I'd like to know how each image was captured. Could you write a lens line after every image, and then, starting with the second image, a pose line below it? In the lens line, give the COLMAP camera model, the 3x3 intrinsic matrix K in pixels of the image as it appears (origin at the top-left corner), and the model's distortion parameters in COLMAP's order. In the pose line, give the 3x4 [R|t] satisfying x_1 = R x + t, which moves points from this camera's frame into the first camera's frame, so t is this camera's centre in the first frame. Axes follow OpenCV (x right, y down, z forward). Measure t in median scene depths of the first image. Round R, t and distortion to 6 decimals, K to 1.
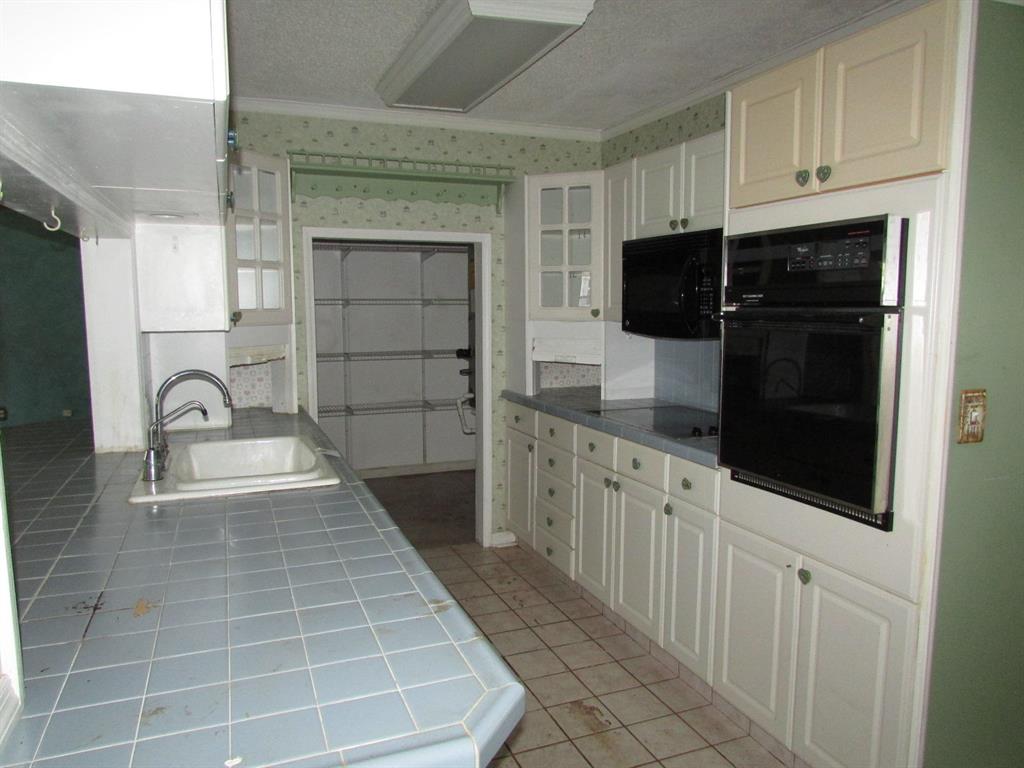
lens RADIAL K [[724.4, 0, 512.0], [0, 724.4, 384.0], [0, 0, 1]] dist [-0.011264, -0.001344]
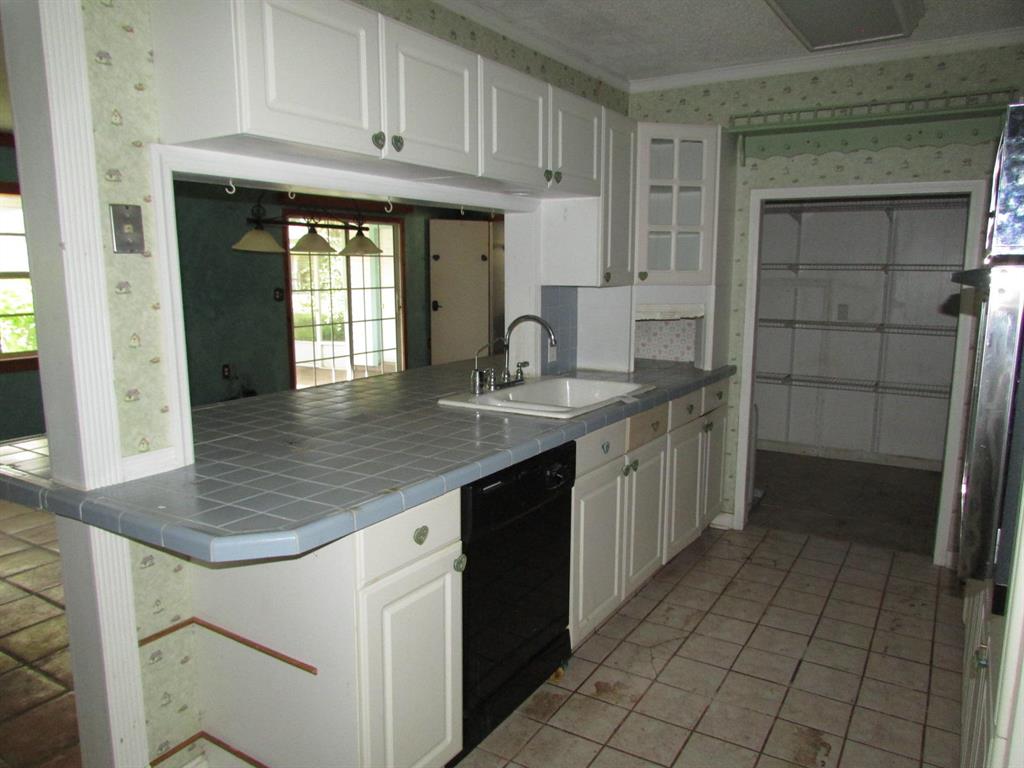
lens RADIAL K [[732.6, 0, 512.0], [0, 732.6, 384.0], [0, 0, 1]] dist [-0.010162, -0.004722]
pose [[0.597762, 0.131920, -0.790745, 0.352916], [-0.096067, 0.991047, 0.092715, -0.011307], [0.795897, 0.020543, 0.605084, 0.124390]]
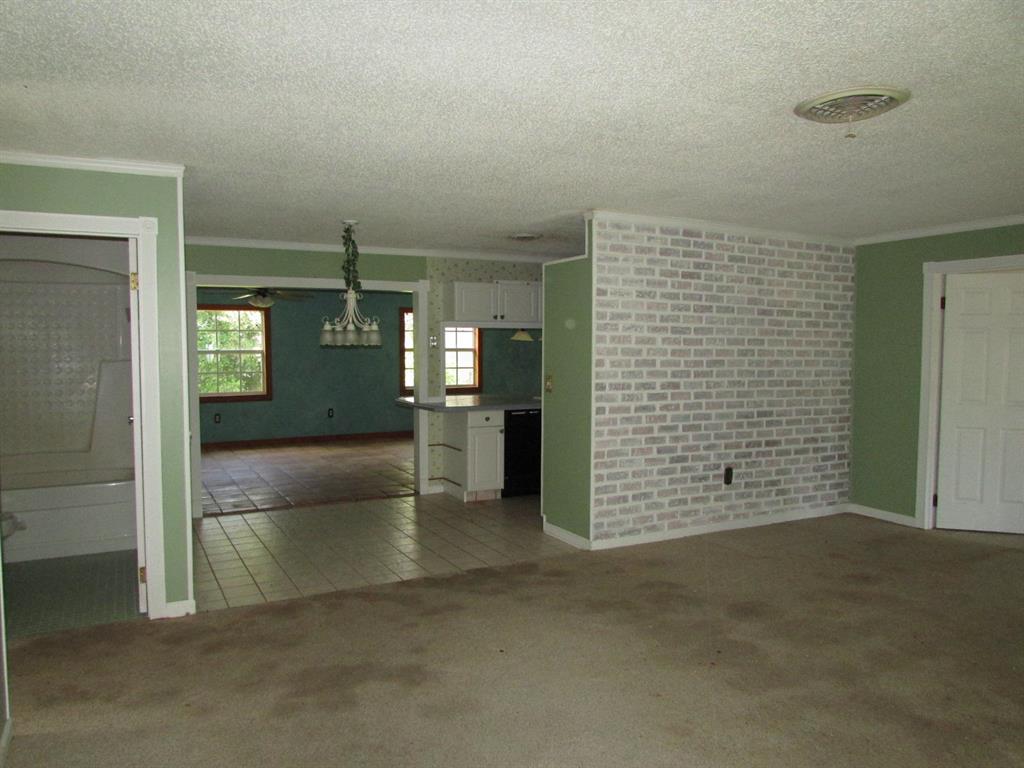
lens RADIAL K [[770.5, 0, 512.0], [0, 770.5, 384.0], [0, 0, 1]] dist [0.002432, 0.000251]
pose [[0.109973, 0.062599, -0.991961, 1.245594], [-0.118201, 0.991756, 0.049482, -0.038438], [0.986881, 0.111810, 0.116465, 0.161107]]
